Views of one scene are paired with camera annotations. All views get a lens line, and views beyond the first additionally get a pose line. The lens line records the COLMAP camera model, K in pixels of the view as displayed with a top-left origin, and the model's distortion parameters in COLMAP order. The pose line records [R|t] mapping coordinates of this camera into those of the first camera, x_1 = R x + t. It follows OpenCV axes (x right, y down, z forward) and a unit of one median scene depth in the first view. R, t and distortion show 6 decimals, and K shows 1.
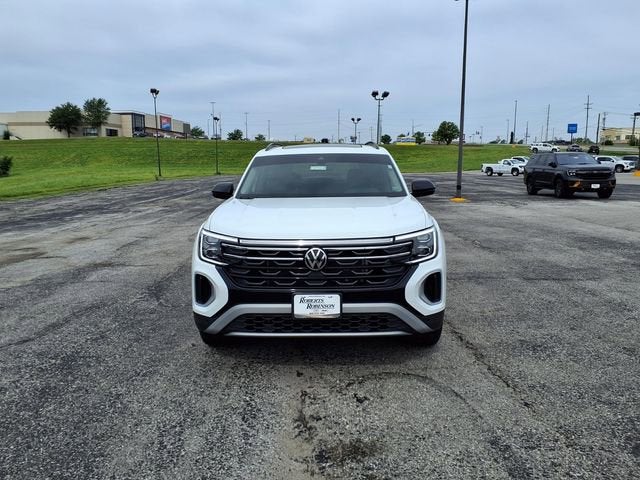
lens RADIAL K [[505.3, 0, 318.5], [0, 505.3, 238.6], [0, 0, 1]] dist [0.079848, -0.112055]
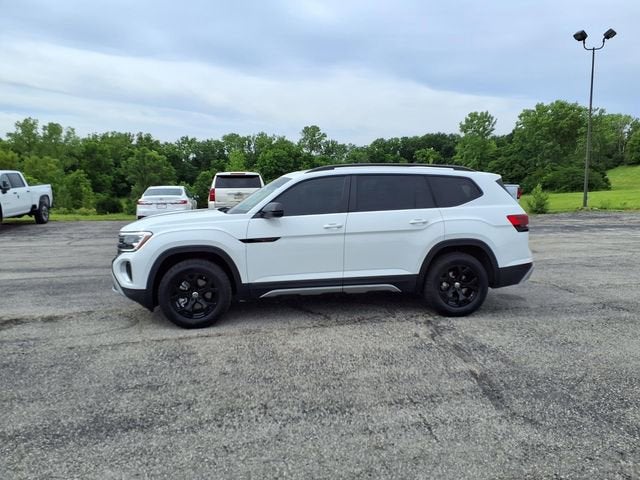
lens RADIAL K [[503.7, 0, 318.1], [0, 503.7, 239.9], [0, 0, 1]] dist [0.080802, -0.106961]
pose [[0.190911, 0.129272, -0.973058, 1.602782], [-0.137546, 0.985033, 0.103877, -0.203844], [0.971923, 0.114009, 0.205835, 1.102962]]
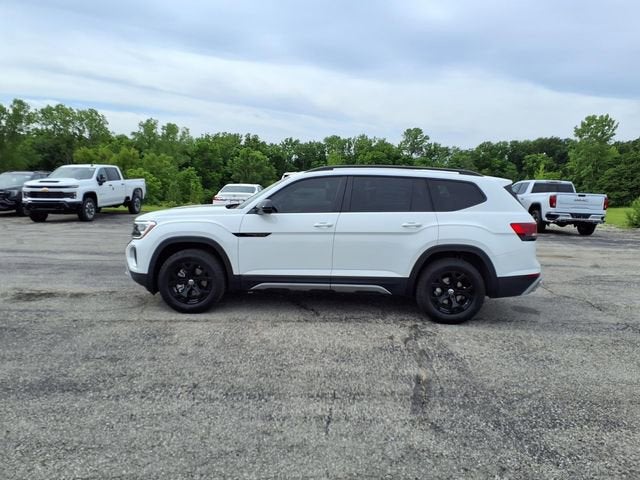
lens RADIAL K [[503.7, 0, 318.1], [0, 503.7, 239.9], [0, 0, 1]] dist [0.080802, -0.106961]
pose [[-0.004535, 0.130325, -0.991461, 1.668053], [-0.169042, 0.977103, 0.129211, -0.242227], [0.985598, 0.168184, 0.017600, 1.395093]]
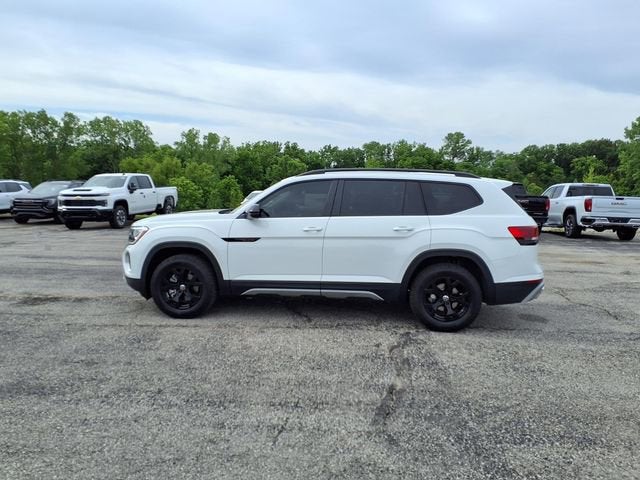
lens RADIAL K [[505.3, 0, 318.5], [0, 505.3, 238.6], [0, 0, 1]] dist [0.079848, -0.112055]
pose [[-0.081967, 0.114797, -0.990002, 1.640979], [-0.156404, 0.979554, 0.126535, -0.256785], [0.984286, 0.165212, -0.062336, 1.534690]]
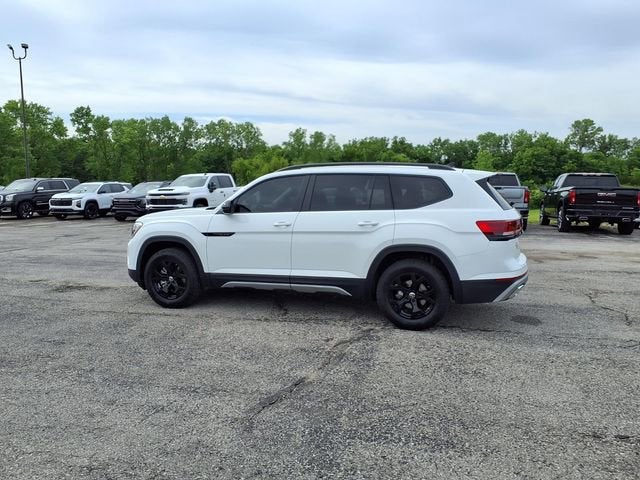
lens RADIAL K [[510.7, 0, 320.0], [0, 510.7, 240.0], [0, 0, 1]] dist [0.089582, -0.146109]
pose [[-0.287668, 0.121763, -0.949958, 1.599279], [-0.129813, 0.977774, 0.164639, -0.310957], [0.948892, 0.170678, -0.265468, 1.919936]]
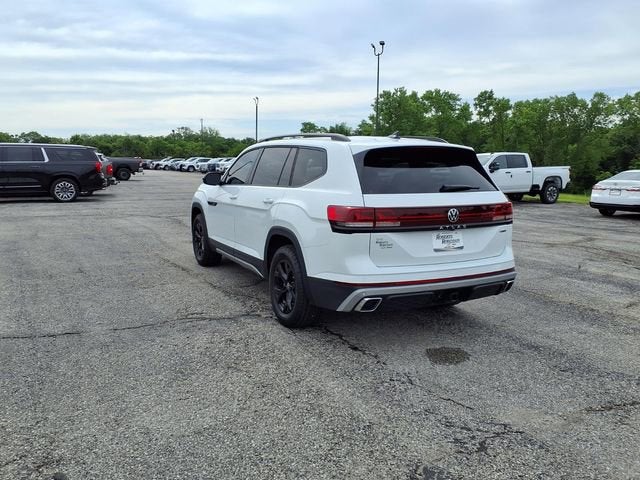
lens RADIAL K [[505.3, 0, 318.5], [0, 505.3, 238.6], [0, 0, 1]] dist [0.079848, -0.112055]
pose [[-0.866844, 0.077476, -0.492523, 0.766107], [-0.071511, 0.958319, 0.276607, -0.408591], [0.493425, 0.274996, -0.825172, 2.781986]]
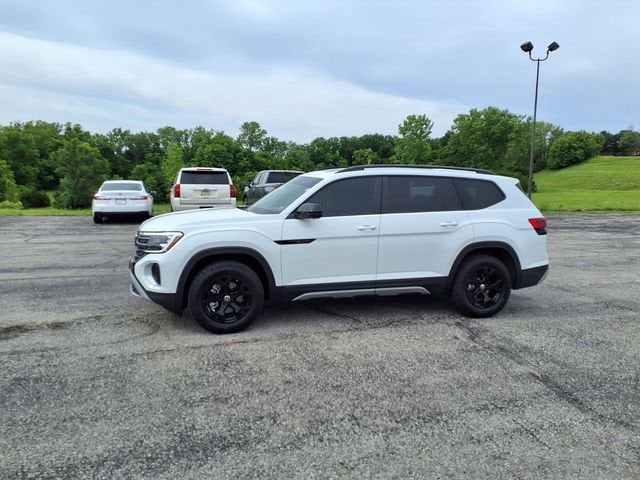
lens RADIAL K [[502.6, 0, 320.0], [0, 502.6, 240.0], [0, 0, 1]] dist [0.110906, -0.193142]
pose [[0.311058, 0.135734, -0.940648, 1.500984], [-0.157223, 0.983461, 0.089920, -0.171395], [0.937296, 0.119921, 0.327254, 0.860255]]
